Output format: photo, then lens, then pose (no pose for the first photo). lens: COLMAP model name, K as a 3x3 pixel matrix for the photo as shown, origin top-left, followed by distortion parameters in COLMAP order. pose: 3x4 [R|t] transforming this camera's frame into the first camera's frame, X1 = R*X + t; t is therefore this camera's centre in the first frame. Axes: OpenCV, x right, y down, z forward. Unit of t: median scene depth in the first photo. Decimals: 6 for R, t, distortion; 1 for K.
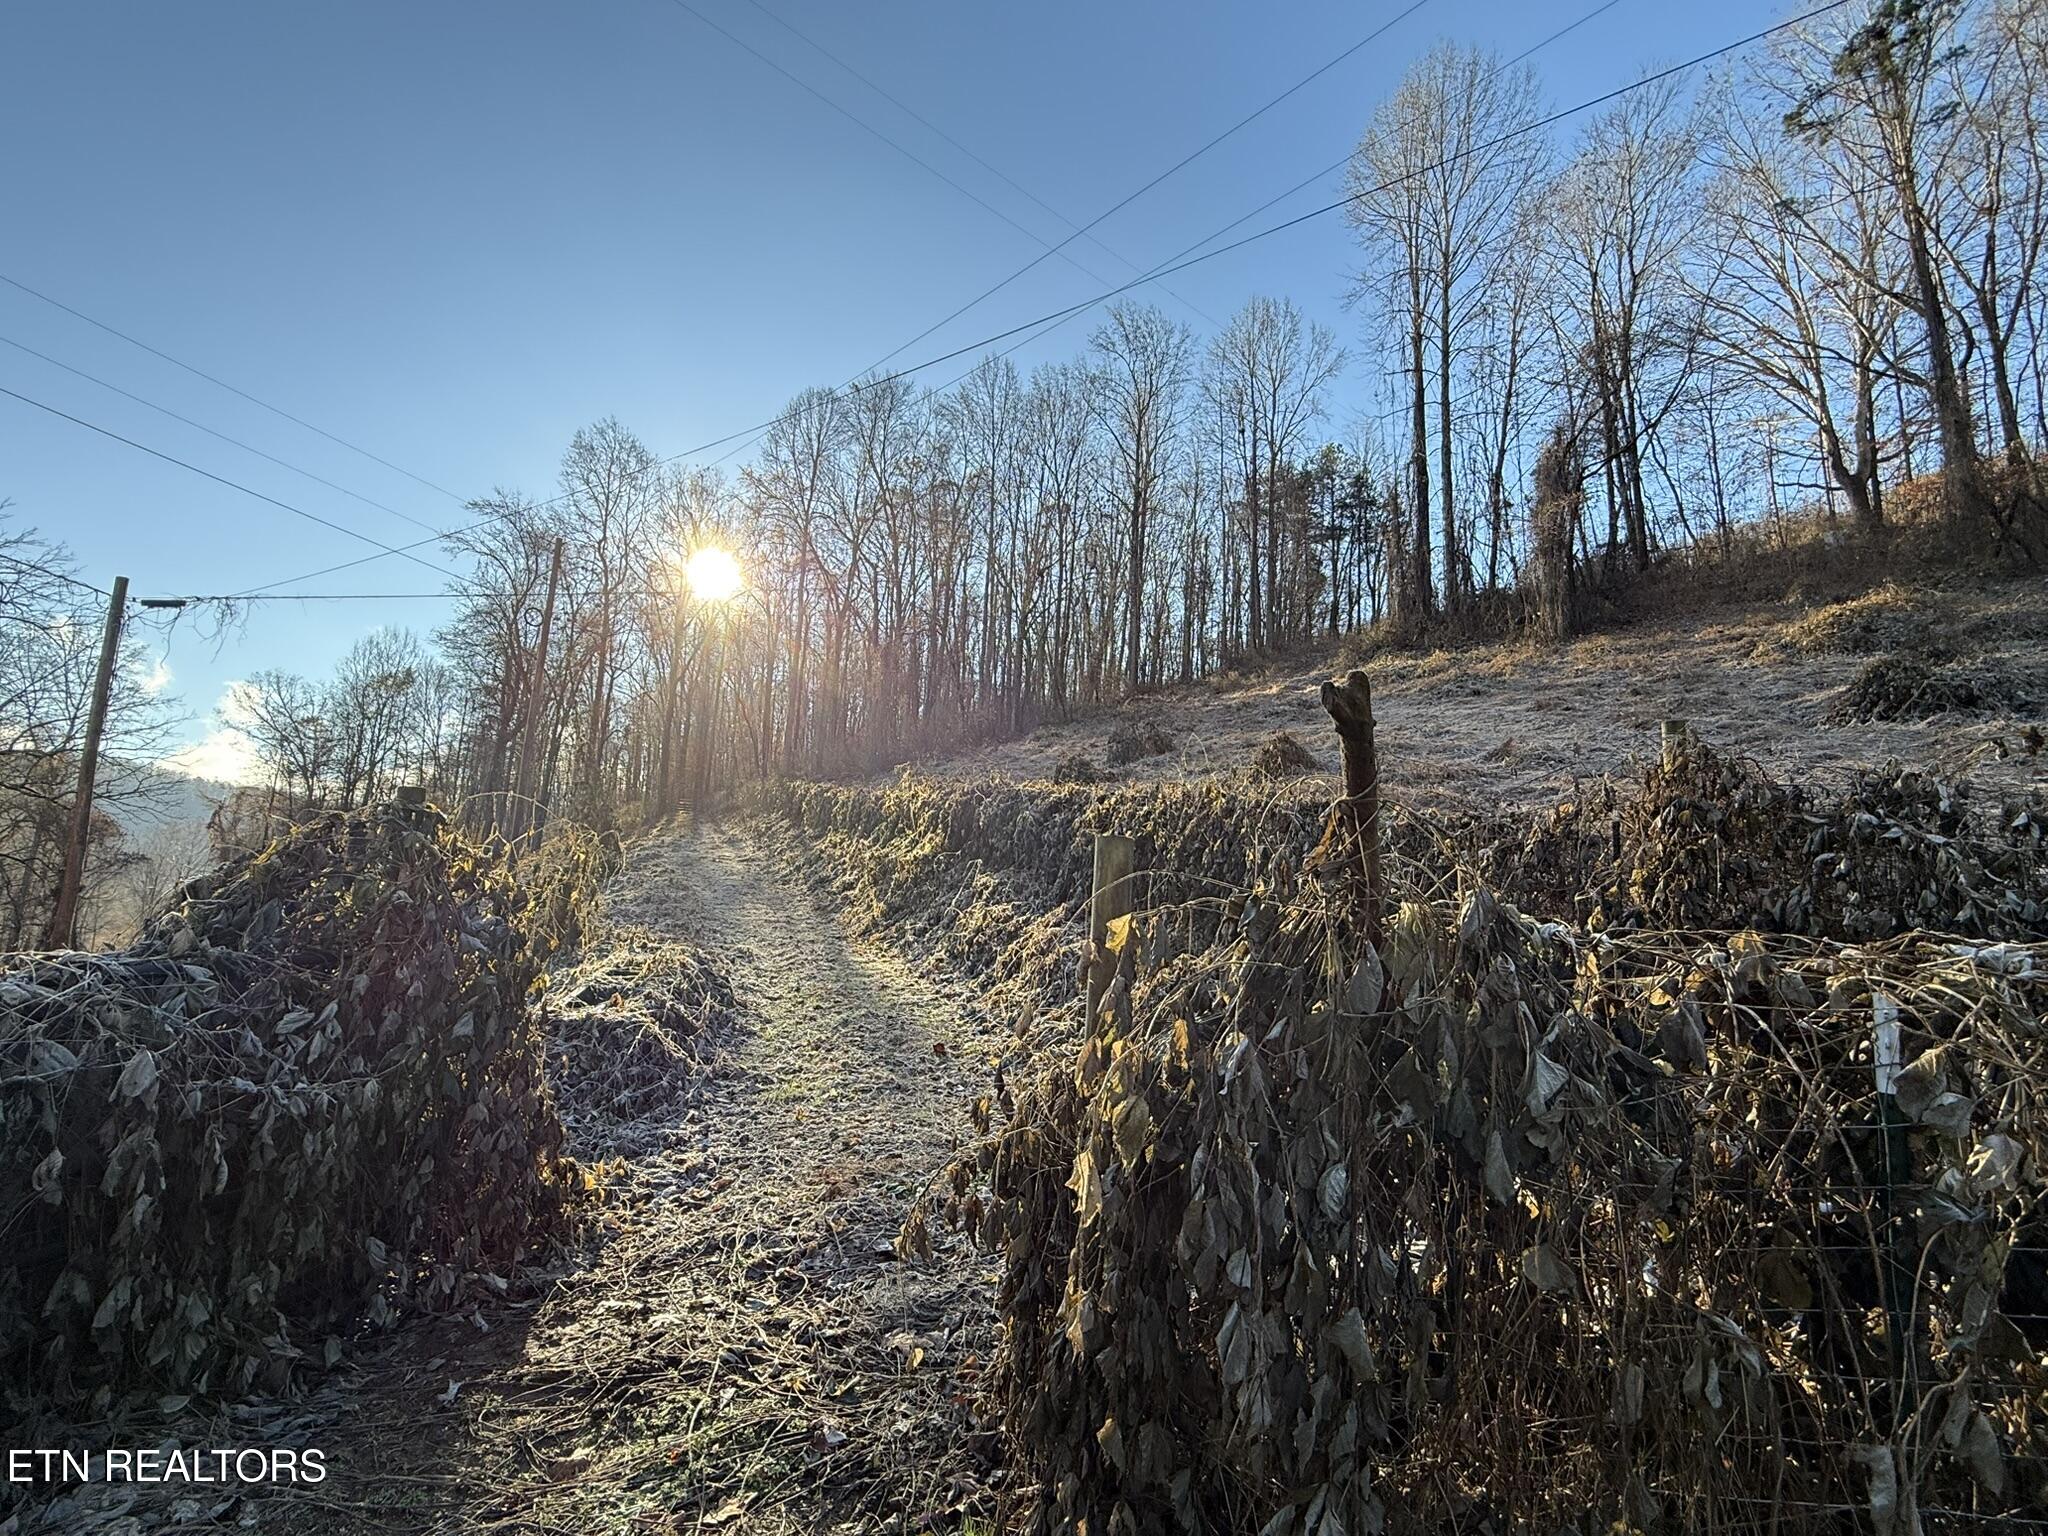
lens RADIAL K [[926.3, 0, 1021.7], [0, 926.3, 759.9], [0, 0, 1]] dist [0.000265, -0.001062]
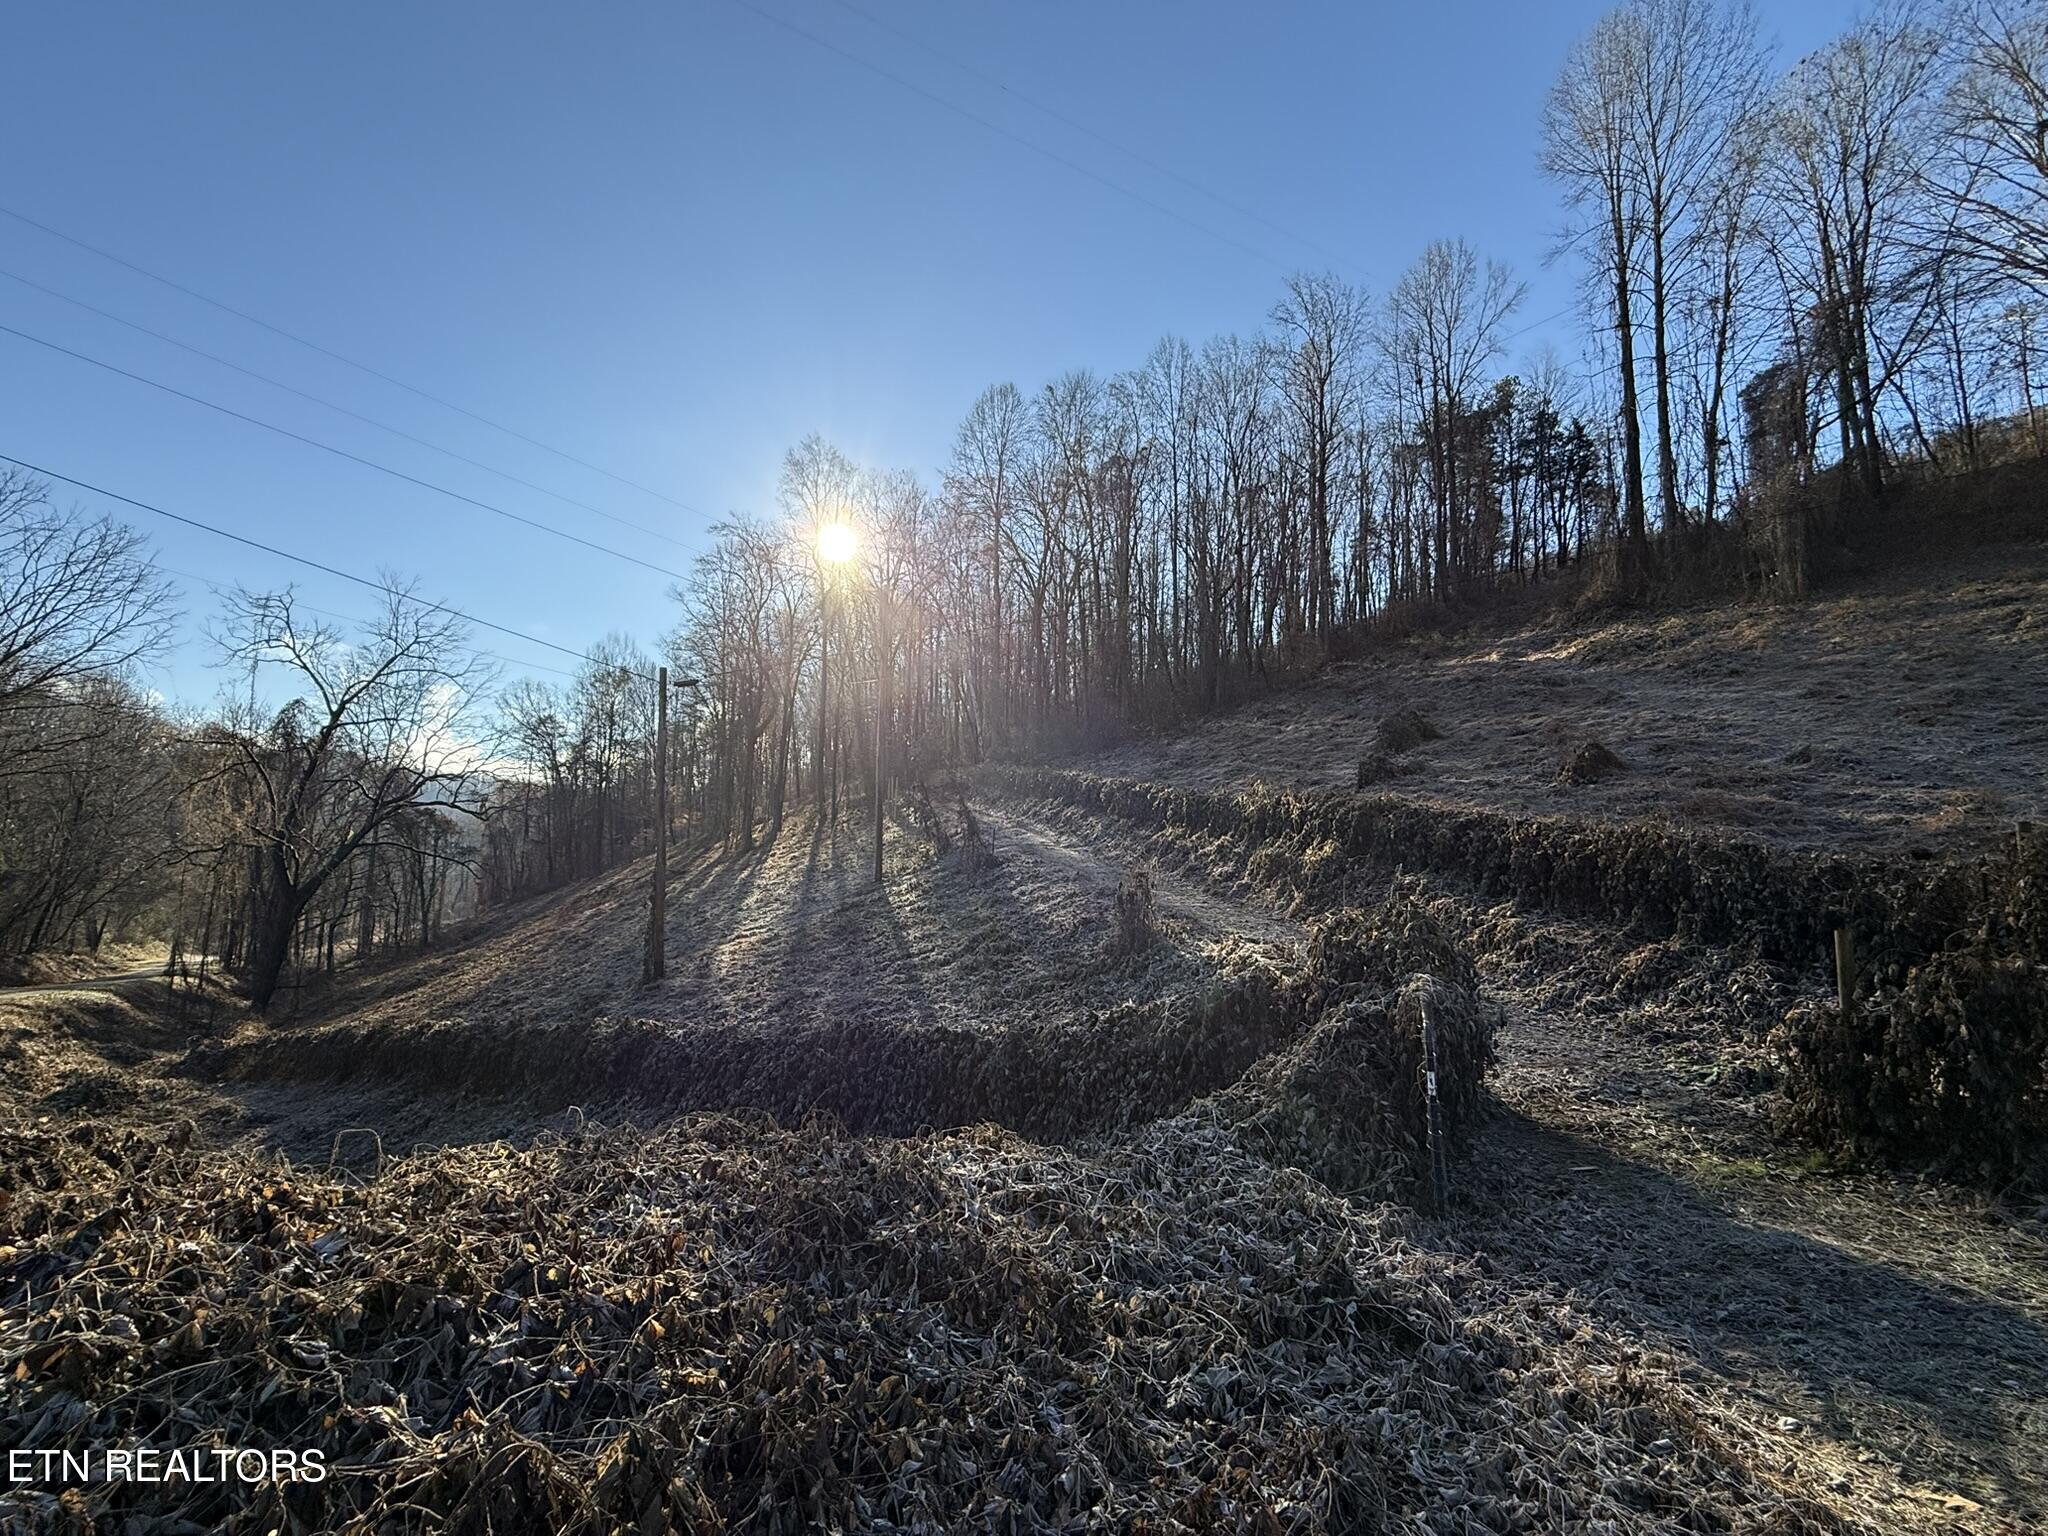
lens RADIAL K [[926.3, 0, 1023.7], [0, 926.3, 764.9], [0, 0, 1]] dist [0.000265, -0.001062]
pose [[0.988728, -0.051669, -0.140528, -0.084506], [0.059947, 0.996667, 0.055323, -0.031529], [0.137201, -0.063124, 0.988530, -0.092111]]
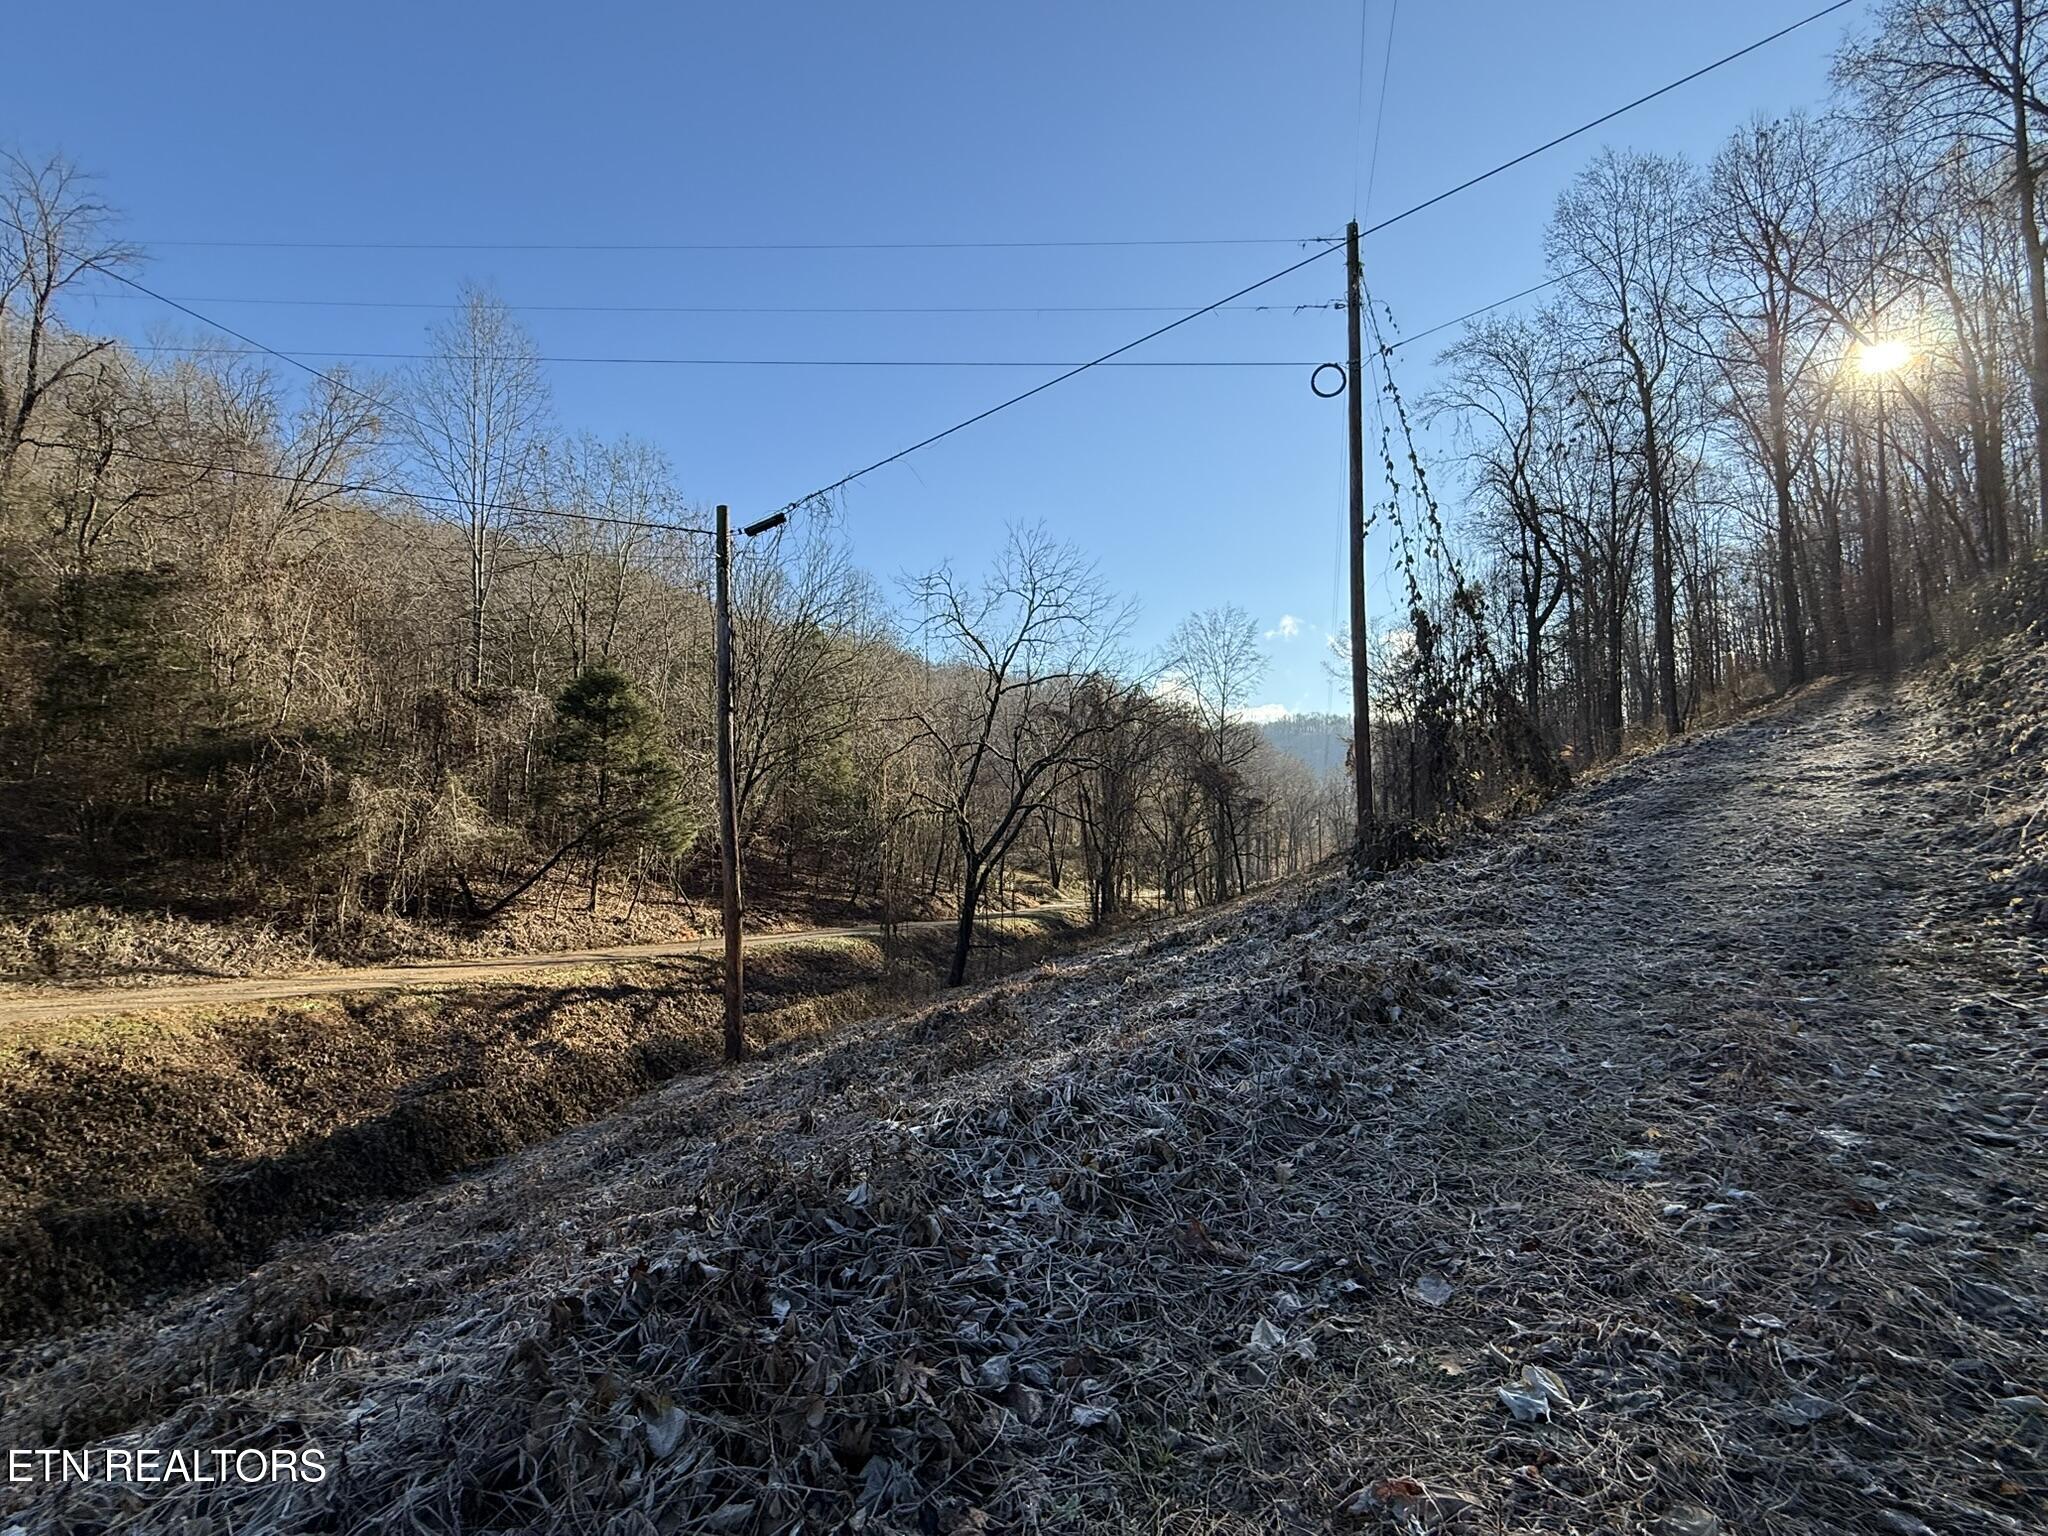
lens RADIAL K [[926.3, 0, 1021.4], [0, 926.3, 765.7], [0, 0, 1]] dist [0.000265, -0.001062]
pose [[0.438038, -0.097762, -0.893625, -0.064514], [0.191302, 0.981437, -0.013596, 0.022850], [0.878366, -0.164997, 0.448609, 0.271389]]
